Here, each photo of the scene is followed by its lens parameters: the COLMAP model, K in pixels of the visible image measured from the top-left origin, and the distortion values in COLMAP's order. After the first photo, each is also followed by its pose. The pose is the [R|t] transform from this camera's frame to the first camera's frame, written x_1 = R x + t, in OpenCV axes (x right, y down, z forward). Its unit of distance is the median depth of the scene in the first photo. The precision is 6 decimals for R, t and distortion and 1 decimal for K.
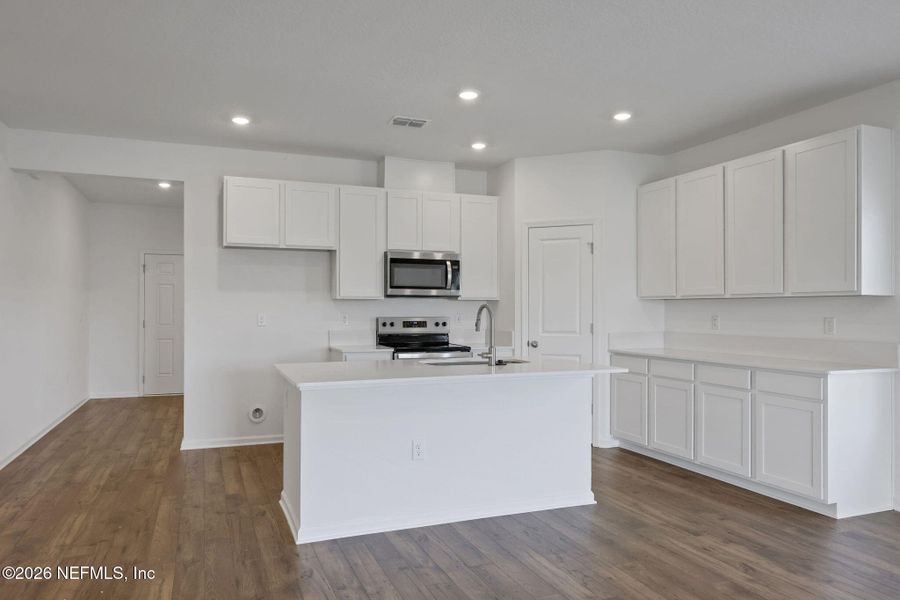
lens RADIAL K [[616.3, 0, 446.7], [0, 616.3, 311.7], [0, 0, 1]] dist [-0.001783, 0.000732]
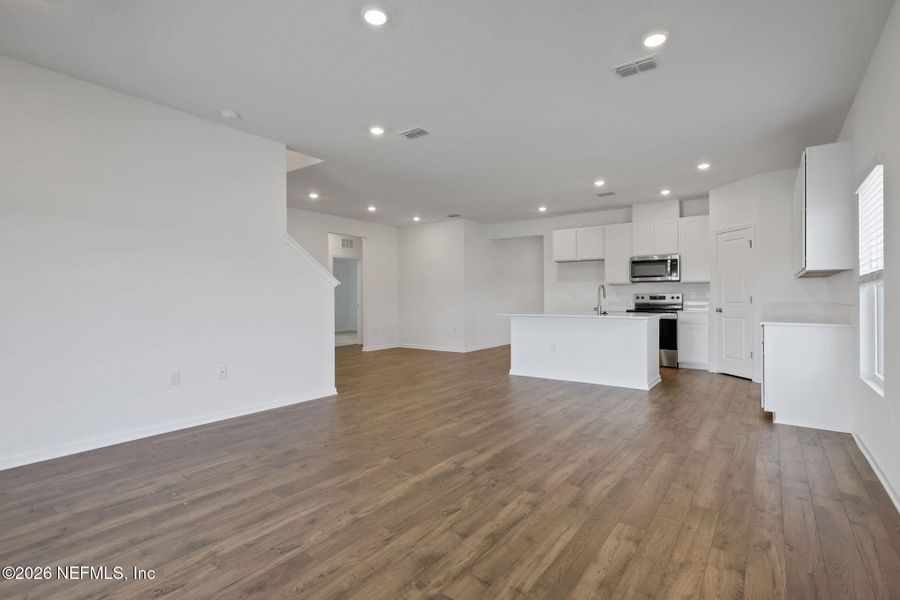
lens RADIAL K [[432.2, 0, 447.6], [0, 432.2, 296.7], [0, 0, 1]] dist [0.000549, 0.000373]
pose [[0.530631, -0.006325, -0.847579, 0.722669], [0.004277, 0.999979, -0.004785, 0.022893], [0.847592, -0.001086, 0.530648, -0.143504]]
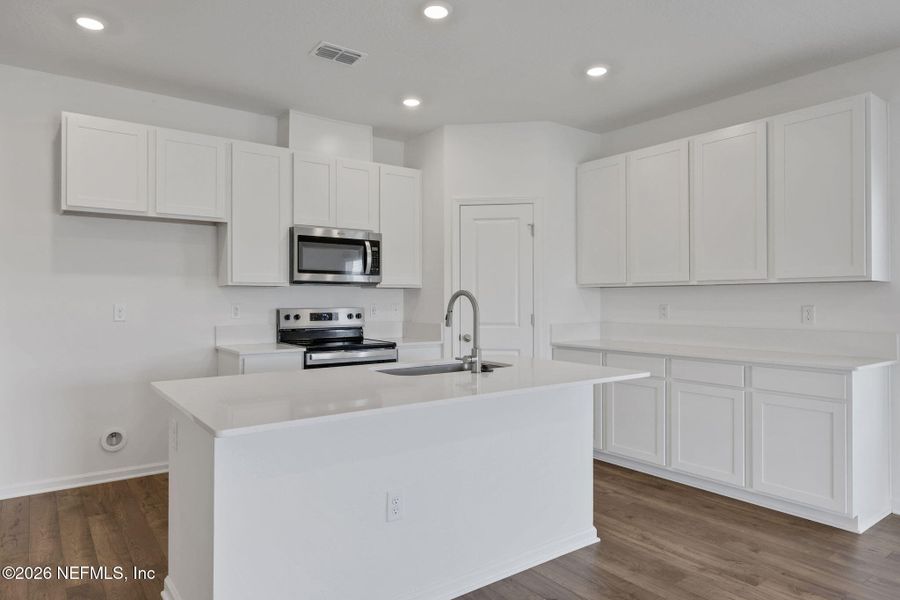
lens RADIAL K [[559.8, 0, 450.0], [0, 559.8, 300.0], [0, 0, 1]] dist [0.000029, 0.000235]
pose [[0.965815, -0.003138, 0.259212, -0.092377], [0.003979, 0.999988, -0.002719, 0.000818], [-0.259200, 0.003657, 0.965817, 0.247914]]
